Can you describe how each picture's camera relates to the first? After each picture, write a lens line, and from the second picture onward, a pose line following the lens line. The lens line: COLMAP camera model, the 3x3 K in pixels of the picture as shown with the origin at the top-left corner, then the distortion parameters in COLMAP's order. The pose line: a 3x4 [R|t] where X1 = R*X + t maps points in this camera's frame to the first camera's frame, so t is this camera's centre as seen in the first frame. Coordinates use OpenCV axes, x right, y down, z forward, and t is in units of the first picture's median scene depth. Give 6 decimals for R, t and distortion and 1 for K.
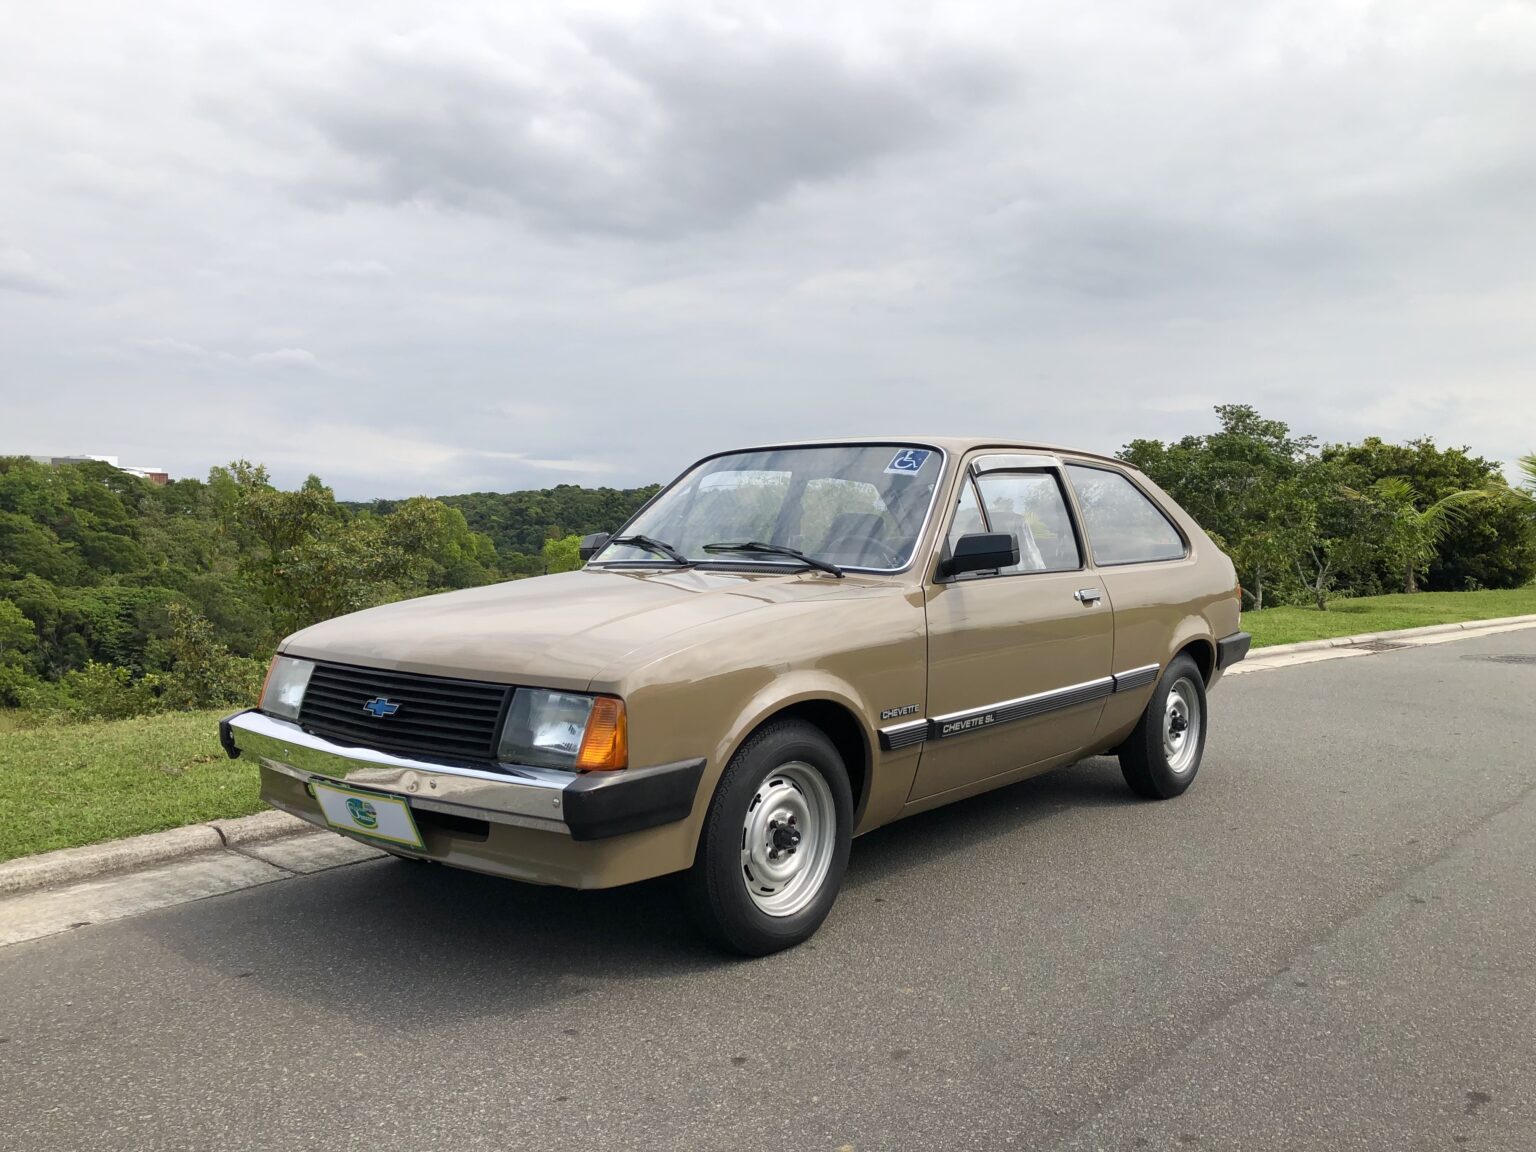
lens RADIAL K [[1269.1, 0, 754.9], [0, 1269.1, 583.2], [0, 0, 1]] dist [0.020399, -0.004953]
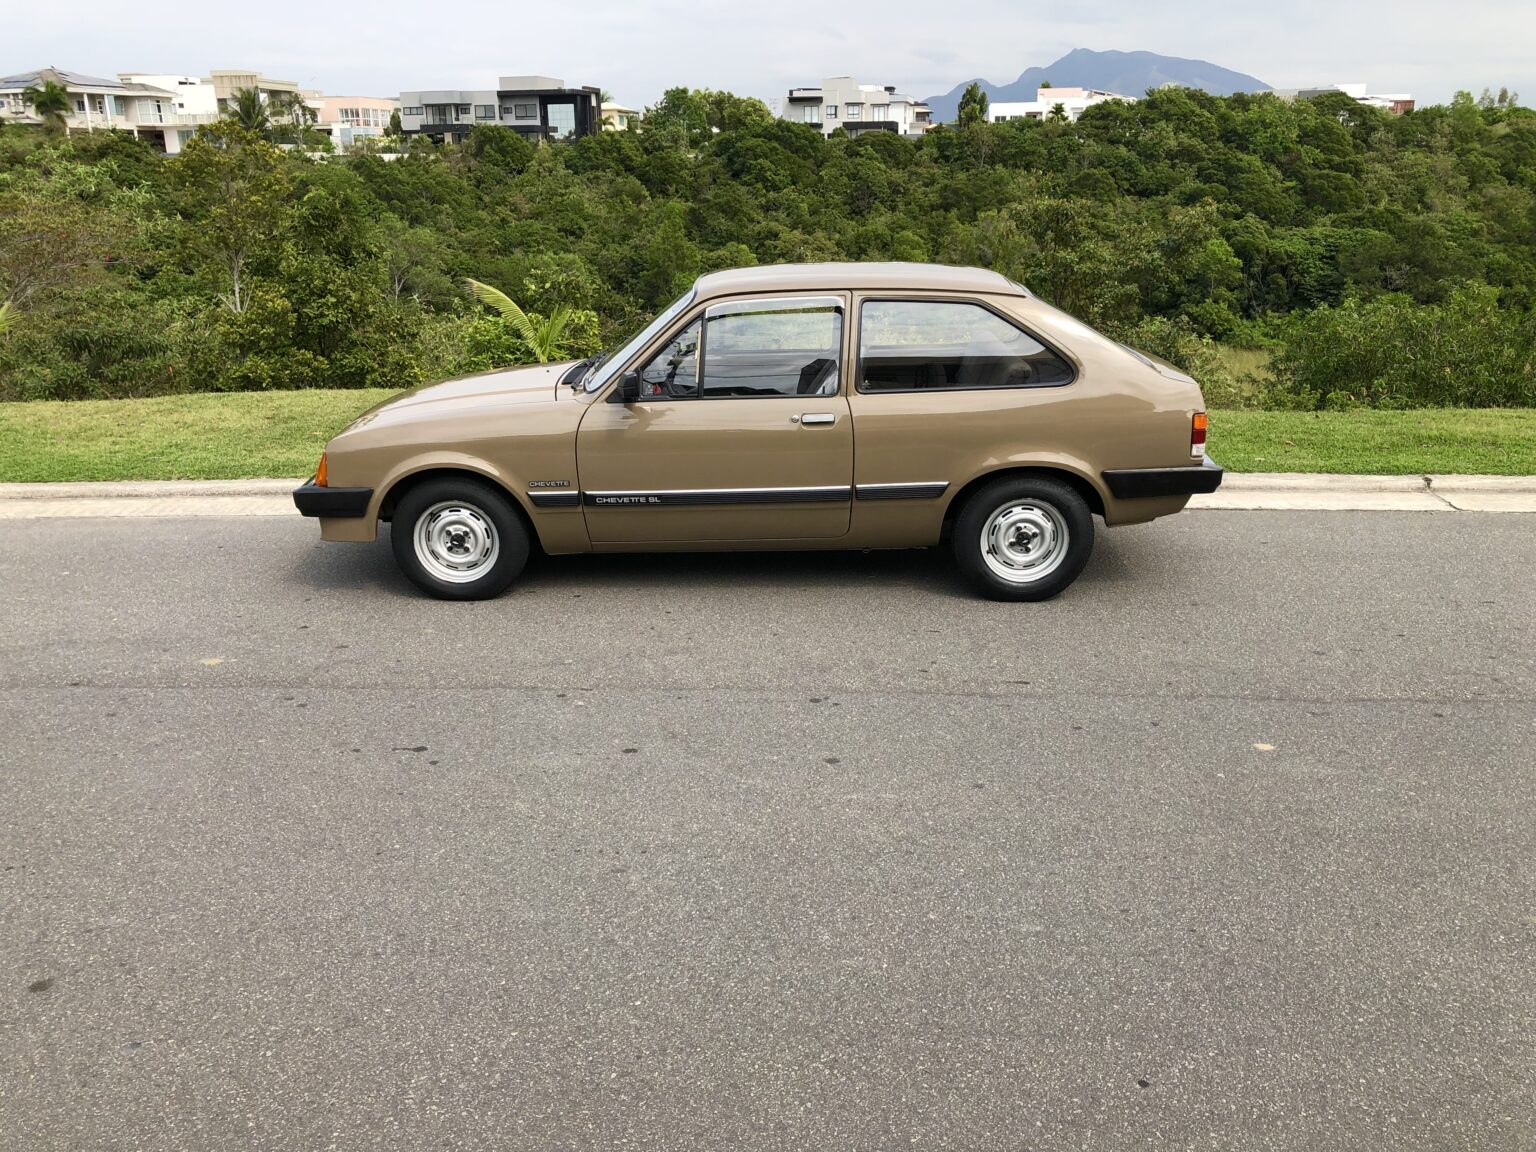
lens RADIAL K [[1259.5, 0, 768.0], [0, 1259.5, 576.0], [0, 0, 1]] dist [0.073623, -0.077565]
pose [[0.620133, 0.229514, -0.750173, 0.986333], [-0.017476, 0.960051, 0.279280, -0.153430], [0.784302, -0.160081, 0.599370, 0.169800]]
